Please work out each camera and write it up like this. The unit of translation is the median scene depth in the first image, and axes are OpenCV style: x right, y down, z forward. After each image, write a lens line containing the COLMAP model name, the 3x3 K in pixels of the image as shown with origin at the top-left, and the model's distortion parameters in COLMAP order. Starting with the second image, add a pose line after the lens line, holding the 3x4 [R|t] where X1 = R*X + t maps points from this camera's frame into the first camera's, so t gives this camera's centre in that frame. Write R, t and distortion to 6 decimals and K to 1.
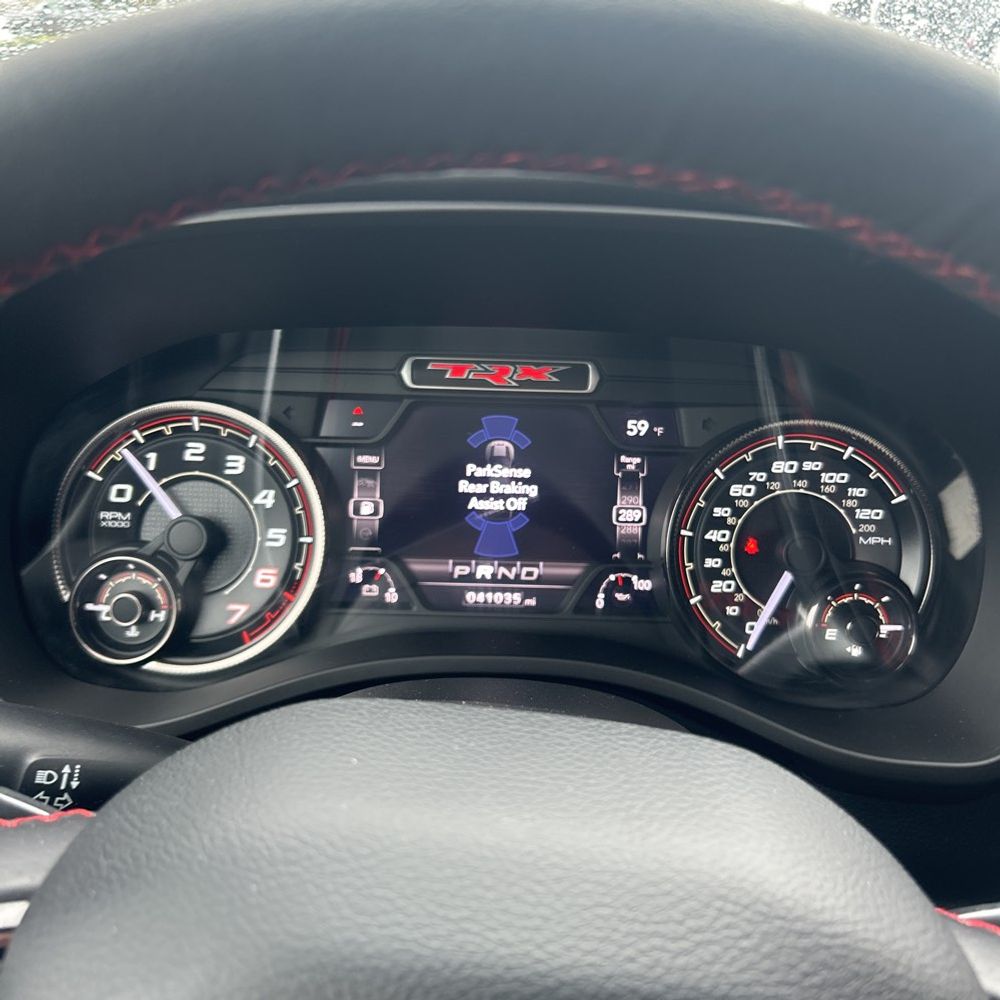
lens RADIAL K [[1121.8, 0, 529.1], [0, 1121.8, 498.2], [0, 0, 1]] dist [0.165451, -0.814663]
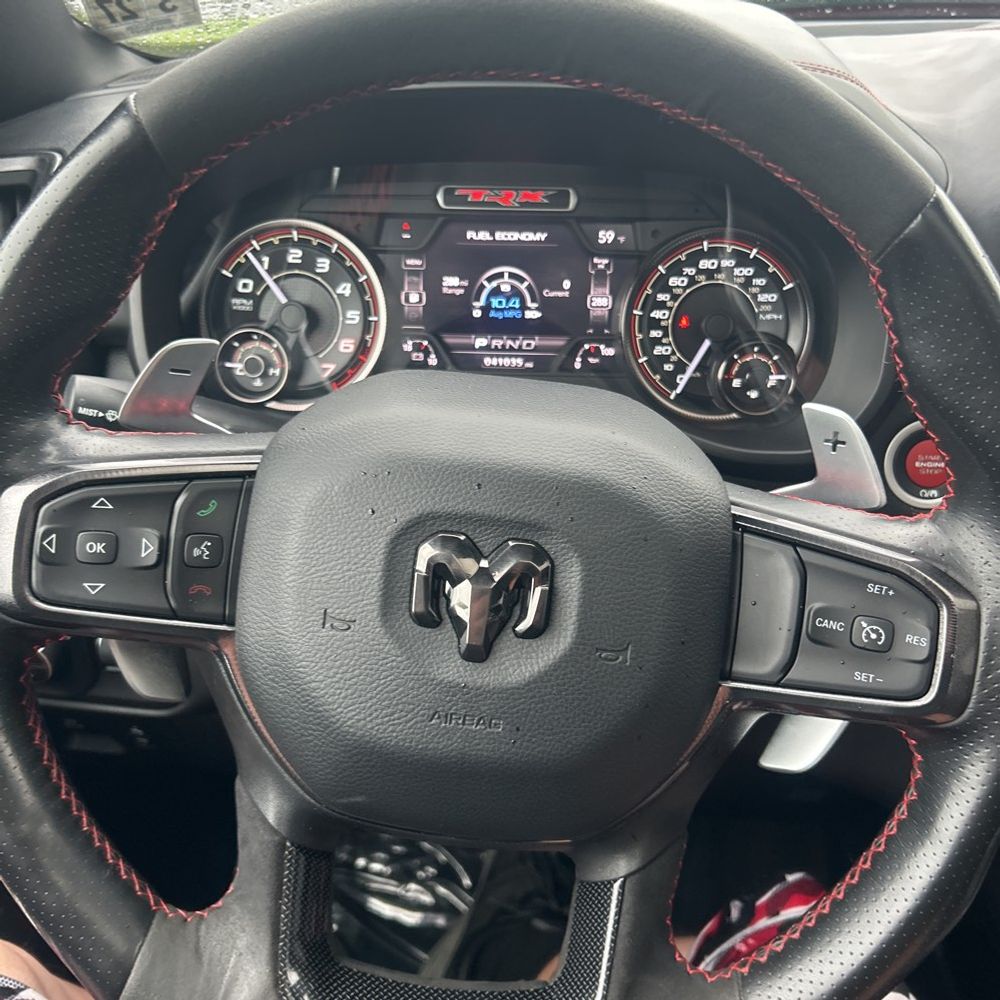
lens RADIAL K [[1018.0, 0, 503.9], [0, 1018.0, 510.5], [0, 0, 1]] dist [0.051604, -0.029148]
pose [[0.998849, 0.004413, -0.047767, 0.033265], [0.003968, 0.984748, 0.173942, 0.052053], [0.047806, -0.173932, 0.983597, -0.322650]]
